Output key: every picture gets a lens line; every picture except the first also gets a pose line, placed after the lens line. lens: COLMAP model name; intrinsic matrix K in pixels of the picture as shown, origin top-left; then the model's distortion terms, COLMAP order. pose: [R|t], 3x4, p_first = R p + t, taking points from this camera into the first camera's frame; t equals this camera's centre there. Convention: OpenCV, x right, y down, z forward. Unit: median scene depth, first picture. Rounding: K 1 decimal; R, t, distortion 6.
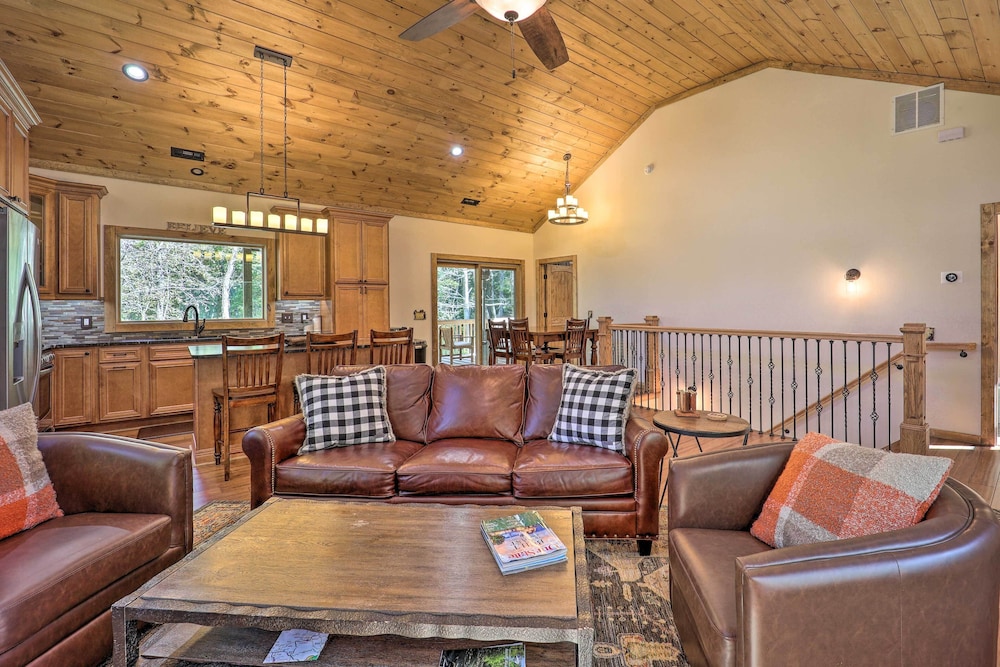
lens RADIAL K [[455.0, 0, 546.5], [0, 455.0, 307.5], [0, 0, 1]] dist [-0.000199, -0.010858]
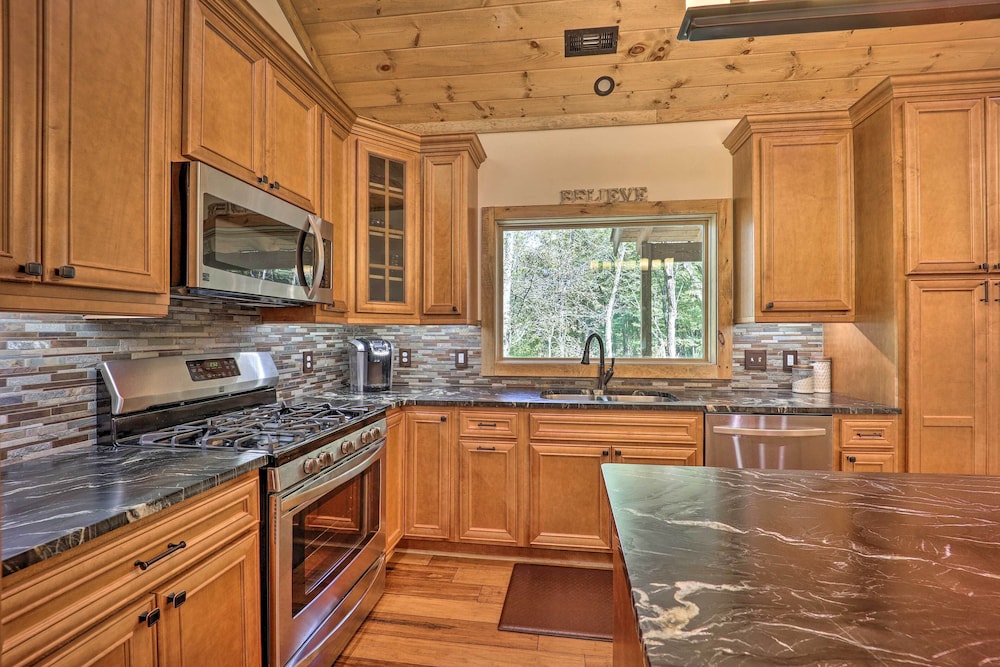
lens RADIAL K [[407.7, 0, 500.0], [0, 407.7, 333.5], [0, 0, 1]] dist [-0.002456, -0.000355]
pose [[0.651543, 0.004131, -0.758600, -0.514272], [-0.006055, 0.999982, 0.000245, -0.004296], [0.758587, 0.004434, 0.651556, 0.629266]]
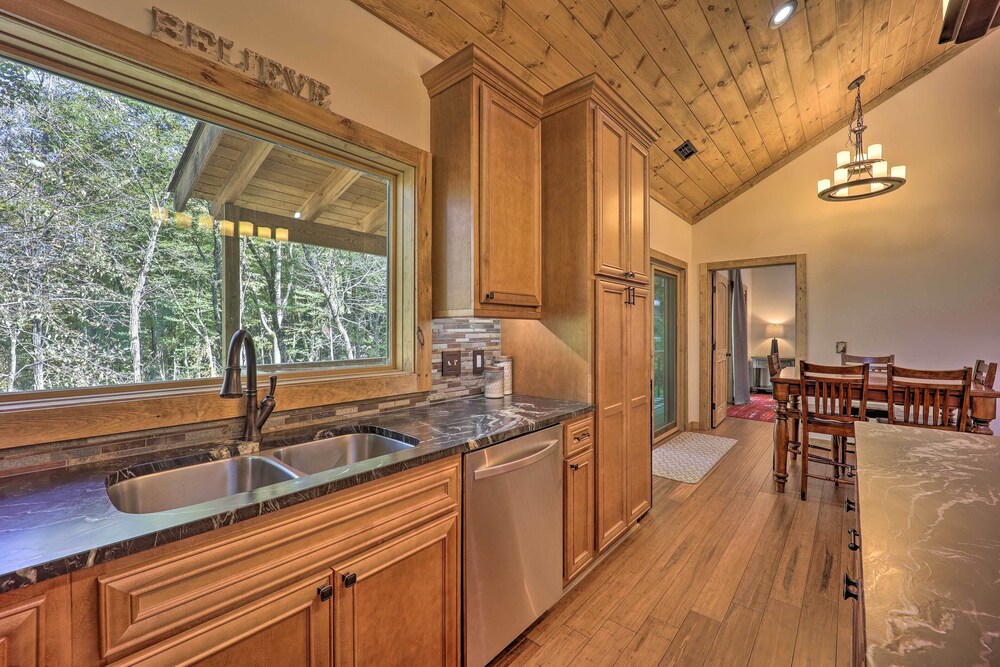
lens RADIAL K [[419.0, 0, 500.0], [0, 419.0, 333.5], [0, 0, 1]] dist [-0.019176, -0.000292]
pose [[0.990378, 0.005998, 0.138258, -0.709280], [-0.006603, 0.999971, 0.003919, -0.005248], [-0.138230, -0.004794, 0.990389, 0.782315]]
